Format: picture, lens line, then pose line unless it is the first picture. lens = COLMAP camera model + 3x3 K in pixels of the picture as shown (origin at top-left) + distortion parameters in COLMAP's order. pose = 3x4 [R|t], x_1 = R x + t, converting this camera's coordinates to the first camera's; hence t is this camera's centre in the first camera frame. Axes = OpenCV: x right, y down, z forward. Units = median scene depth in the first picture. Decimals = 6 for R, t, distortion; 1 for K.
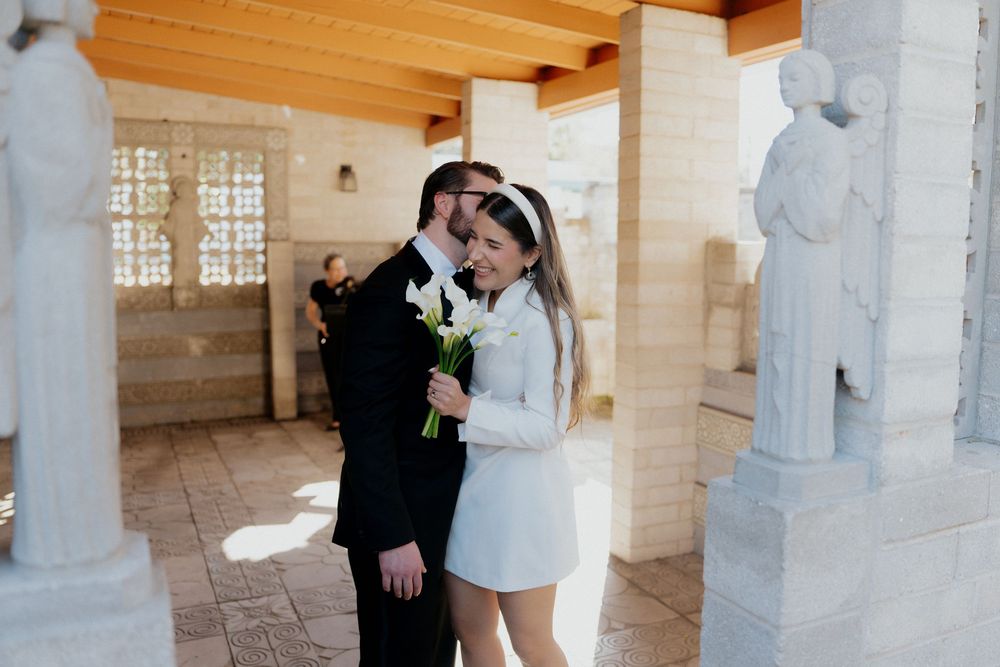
lens RADIAL K [[810.7, 0, 500.0], [0, 810.7, 333.5], [0, 0, 1]] dist [-0.058423, -0.021442]
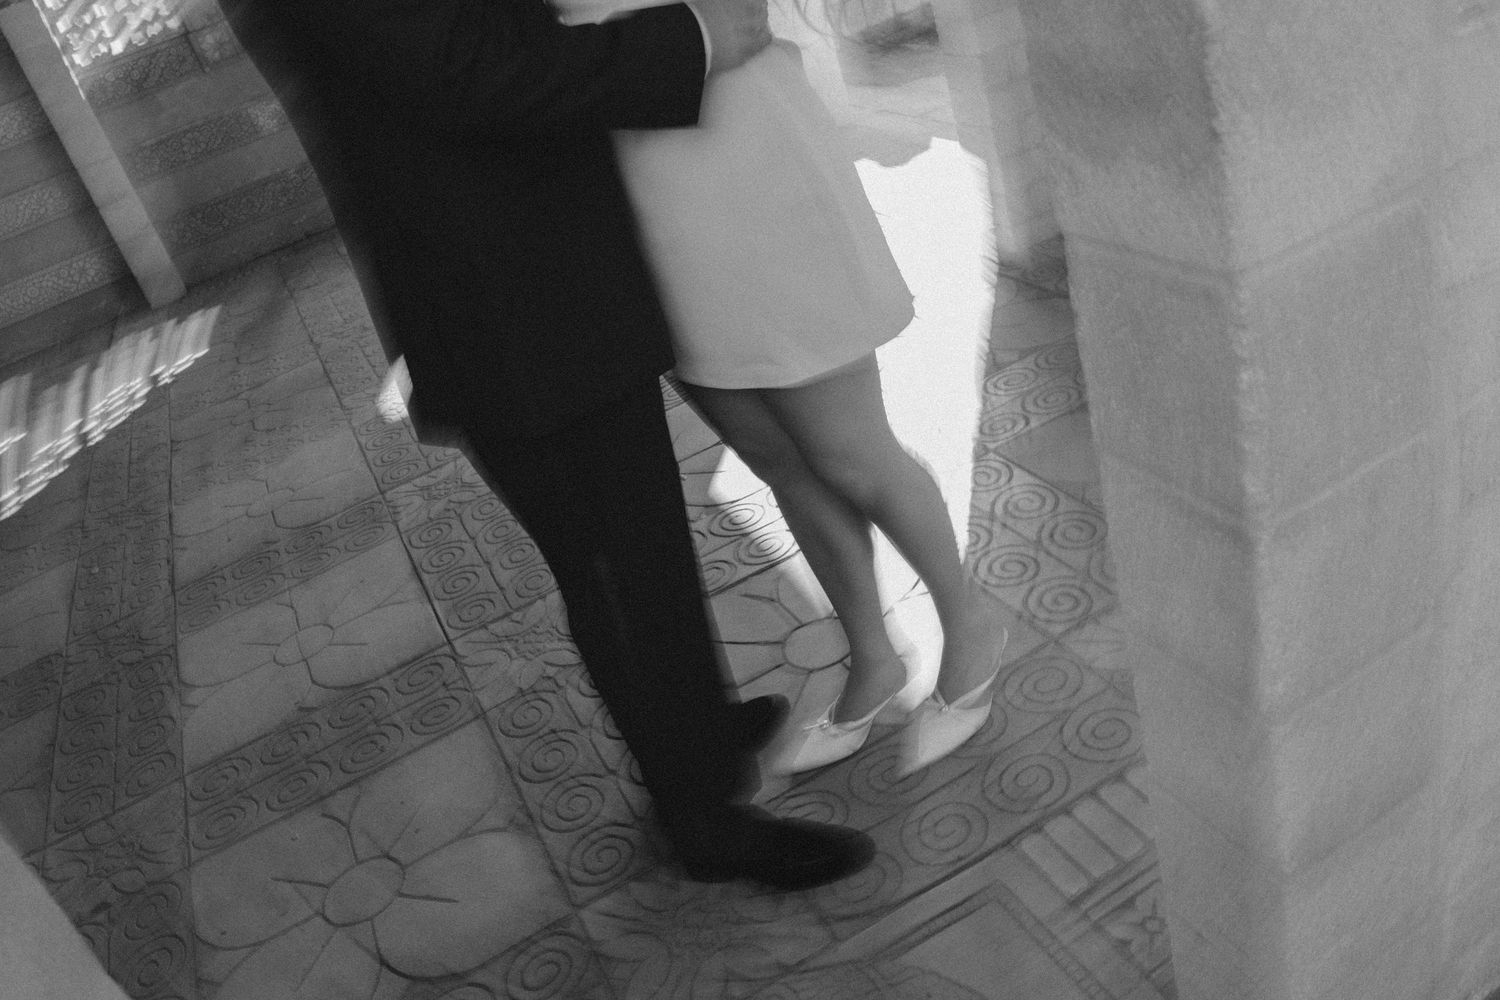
lens RADIAL K [[1216.1, 0, 750.0], [0, 1216.1, 500.0], [0, 0, 1]] dist [-0.058423, -0.021442]
pose [[0.959516, -0.247631, -0.134196, 0.059502], [0.280758, 0.878917, 0.385590, 0.057581], [0.022463, -0.407656, 0.912859, 0.133519]]
